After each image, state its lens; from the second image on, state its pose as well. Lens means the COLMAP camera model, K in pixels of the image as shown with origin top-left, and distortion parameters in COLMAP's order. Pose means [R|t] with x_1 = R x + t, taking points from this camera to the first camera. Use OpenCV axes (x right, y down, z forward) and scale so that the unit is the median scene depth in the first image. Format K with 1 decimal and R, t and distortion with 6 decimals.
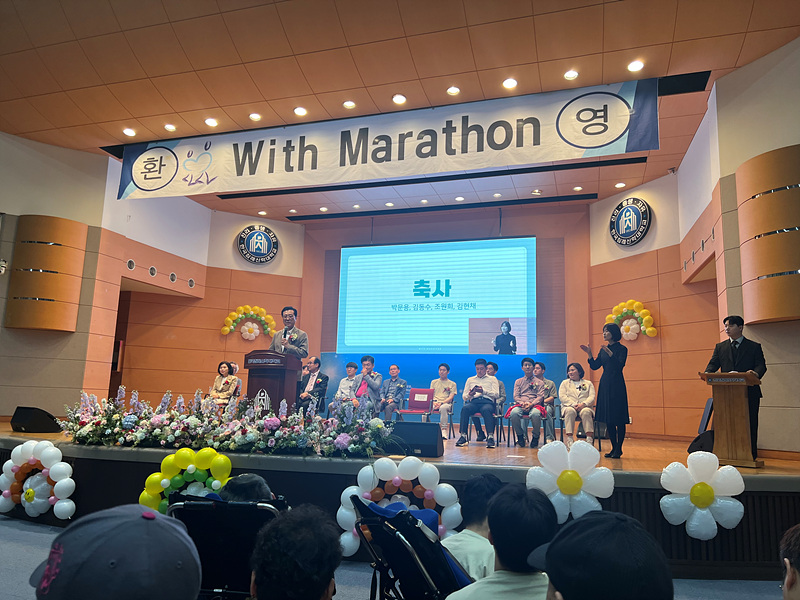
lens RADIAL K [[603.8, 0, 399.3], [0, 603.8, 301.2], [0, 0, 1]] dist [0.049067, -0.051844]
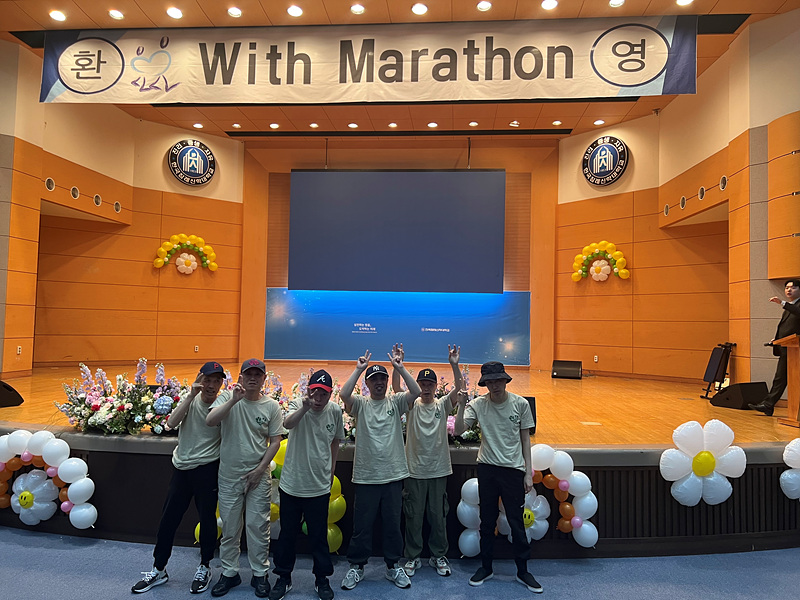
lens RADIAL K [[603.6, 0, 400.4], [0, 603.6, 294.6], [0, 0, 1]] dist [0.043103, -0.047158]
pose [[0.975456, 0.001370, 0.220189, -0.205086], [-0.029273, 0.991911, 0.123513, -0.035027], [-0.218239, -0.126927, 0.967606, 0.115207]]
